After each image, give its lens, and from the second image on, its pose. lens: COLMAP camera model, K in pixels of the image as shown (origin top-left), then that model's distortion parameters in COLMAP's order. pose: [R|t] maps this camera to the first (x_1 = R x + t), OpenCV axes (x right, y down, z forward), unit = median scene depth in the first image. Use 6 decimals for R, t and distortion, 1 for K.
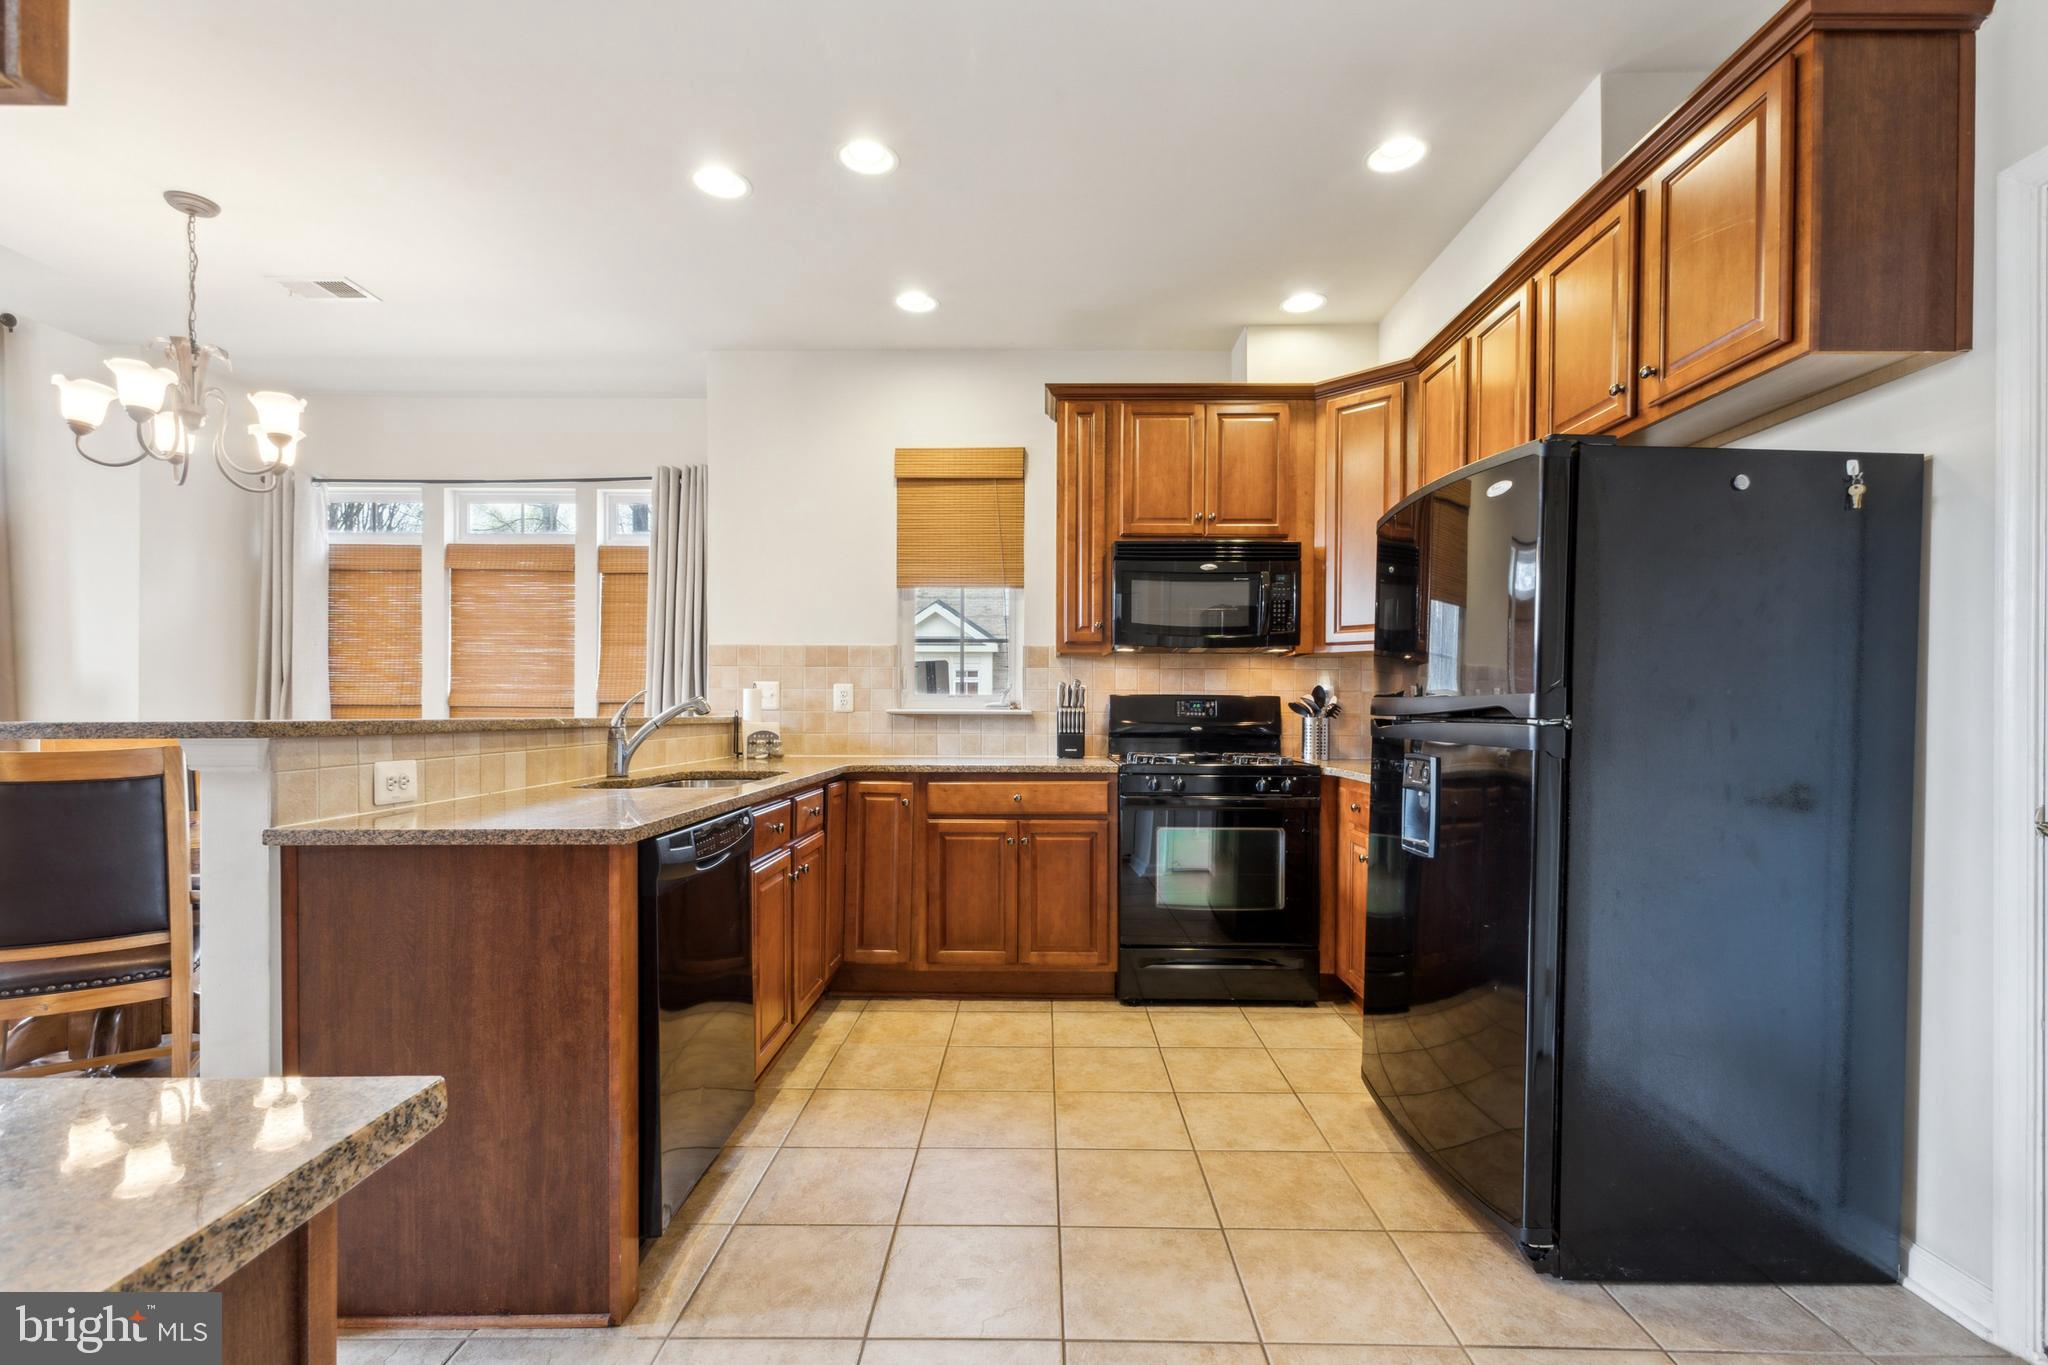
lens RADIAL K [[909.2, 0, 1029.2], [0, 909.2, 722.1], [0, 0, 1]] dist [0.013487, -0.003682]
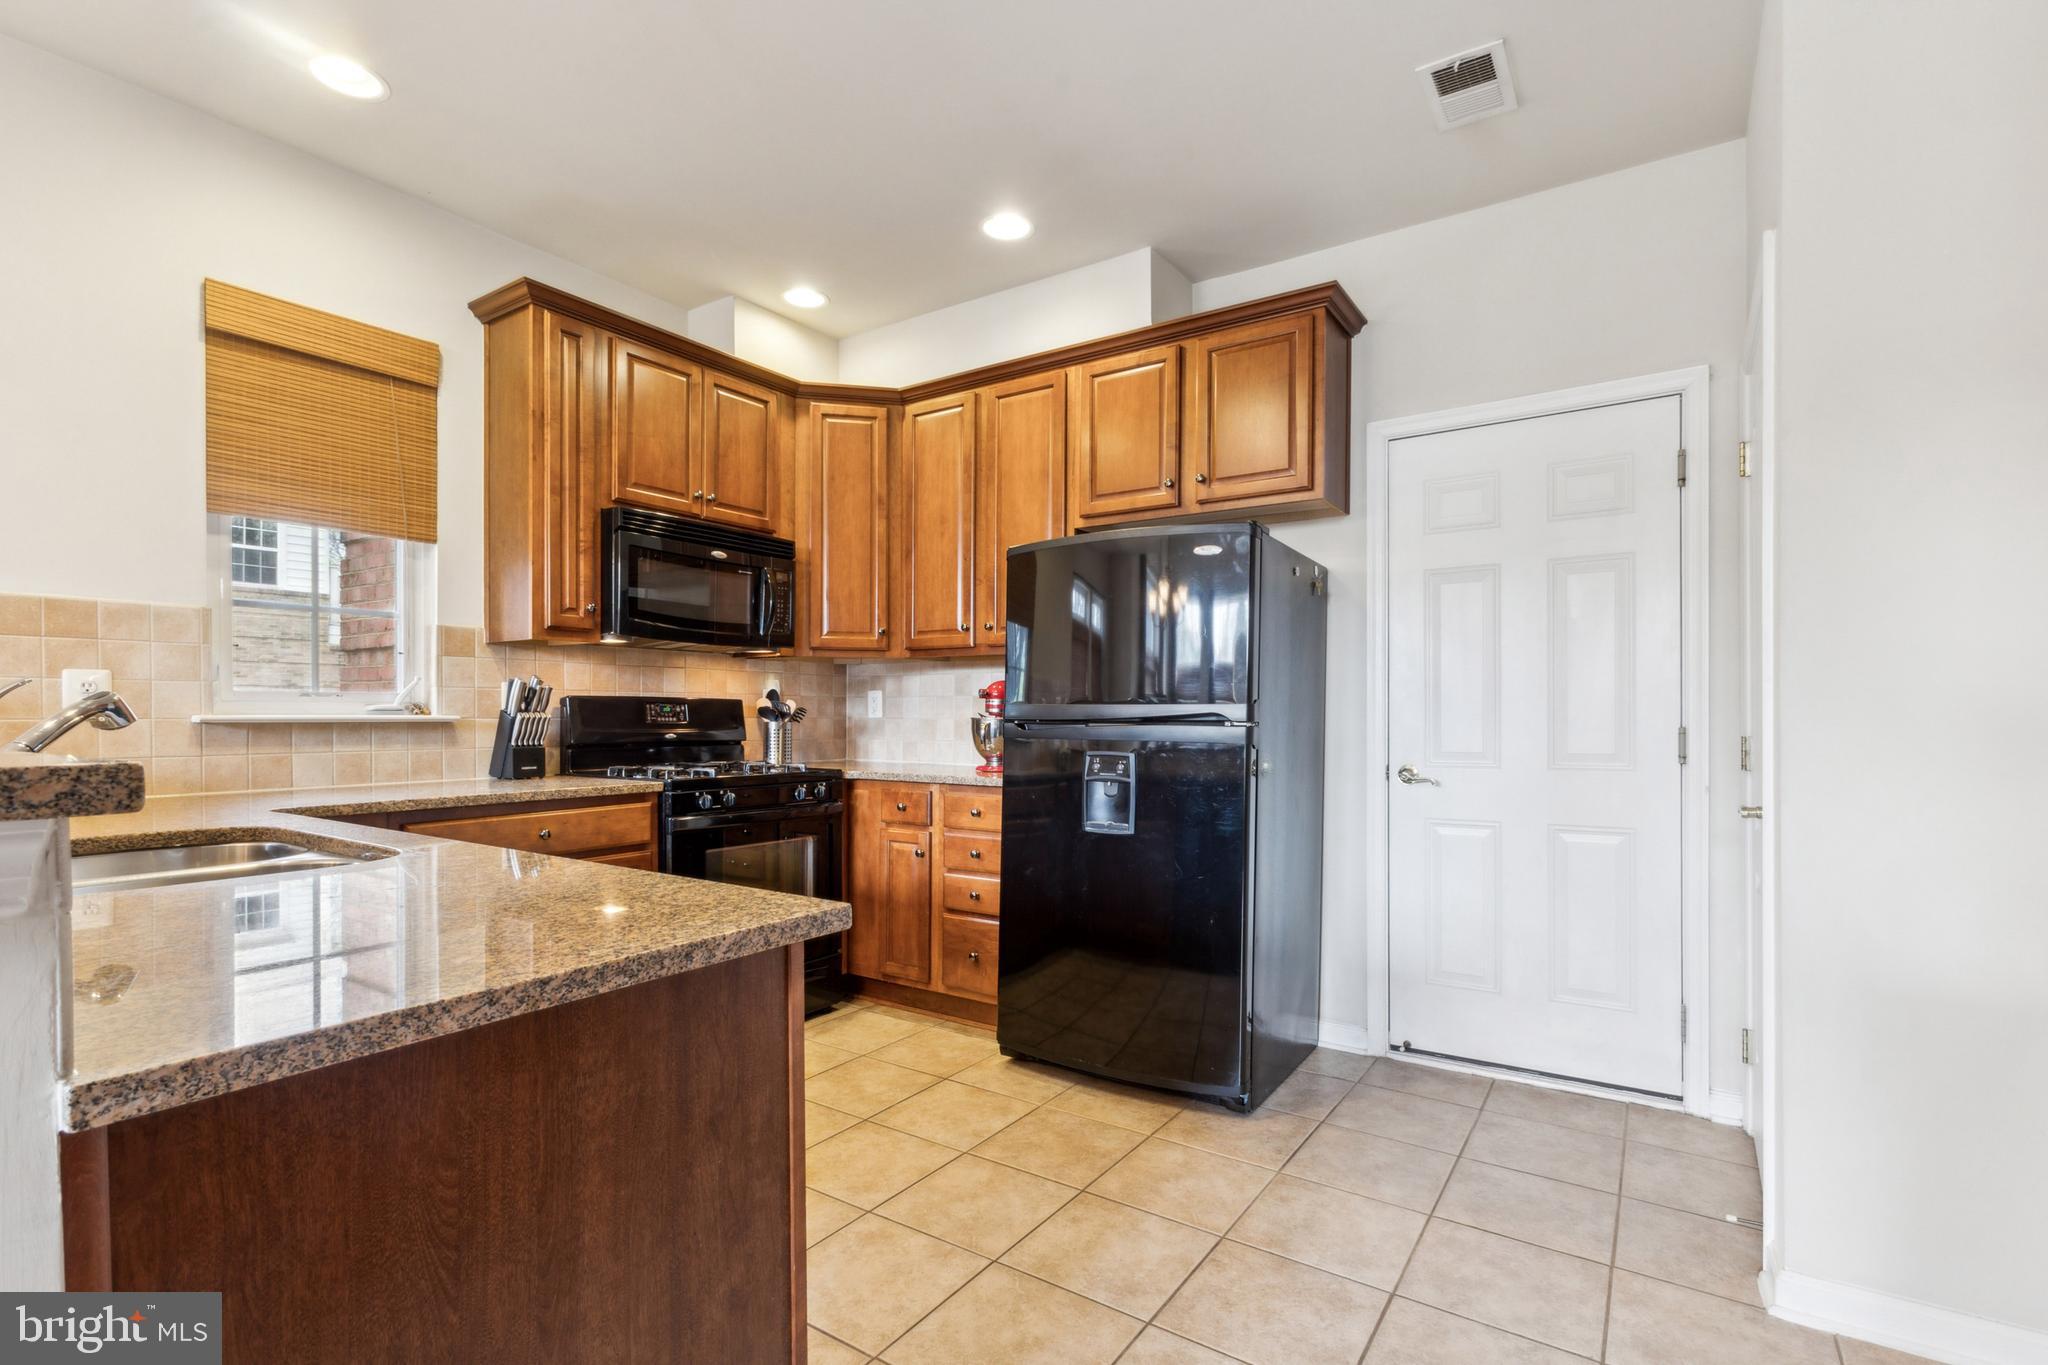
lens RADIAL K [[946.1, 0, 1046.9], [0, 946.1, 731.5], [0, 0, 1]] dist [-0.011429, 0.001263]
pose [[0.546188, -0.017875, 0.837472, -0.395134], [0.012160, 0.999836, 0.013410, -0.005203], [-0.837574, 0.002859, 0.546316, 0.221010]]
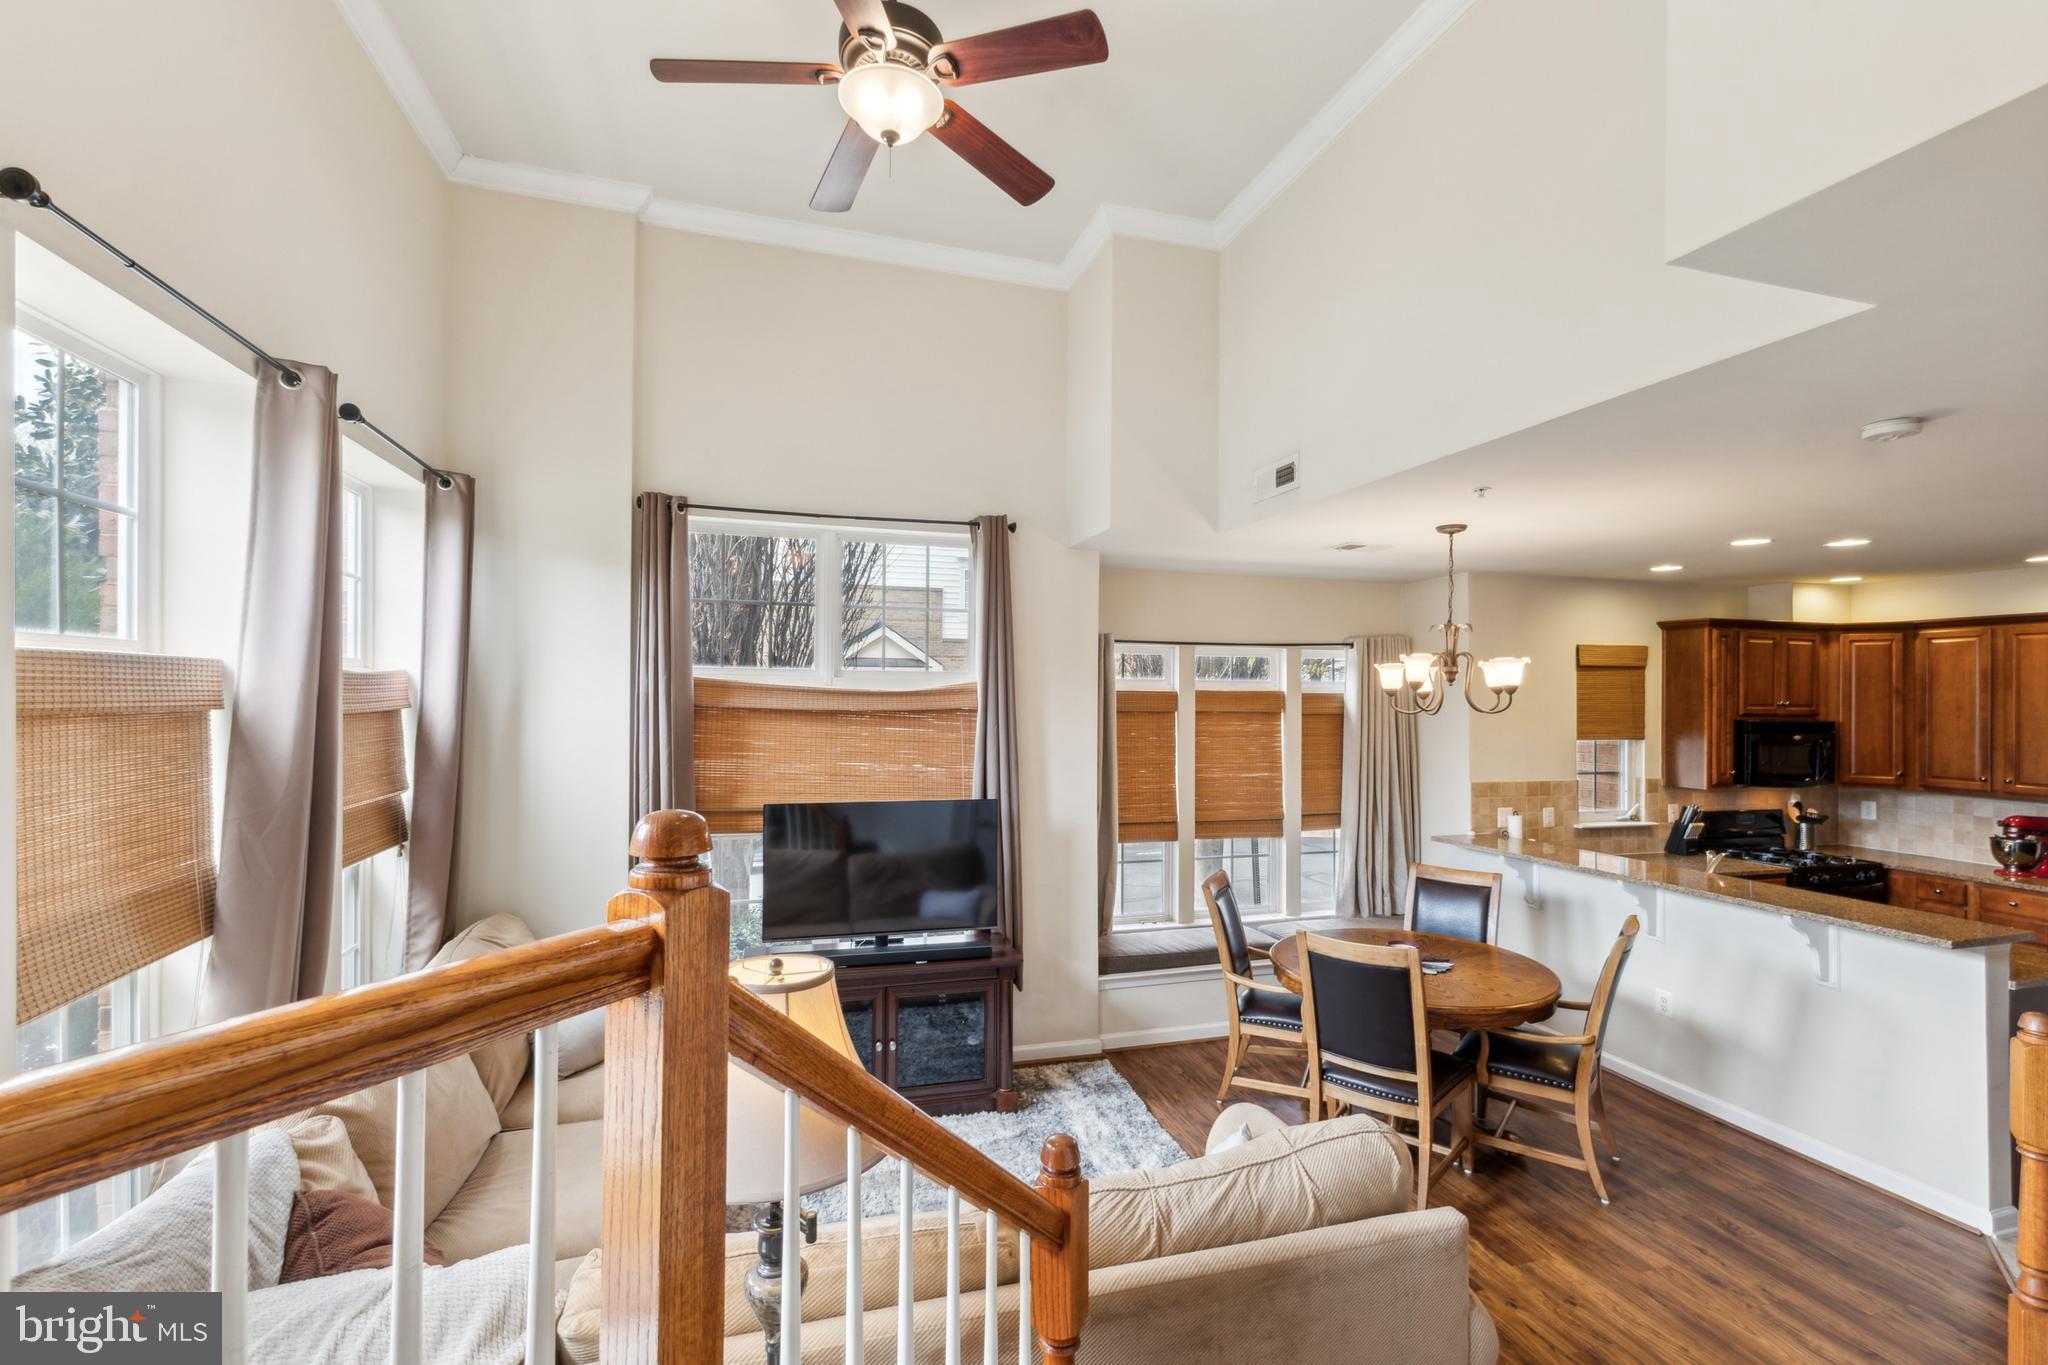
lens RADIAL K [[909.2, 0, 1015.1], [0, 909.2, 691.0], [0, 0, 1]] dist [0.013487, -0.003682]
pose [[0.957304, 0.005357, 0.289033, -1.553981], [0.001066, 0.999756, -0.022062, -0.212703], [-0.289080, 0.021429, 0.957065, -0.147425]]
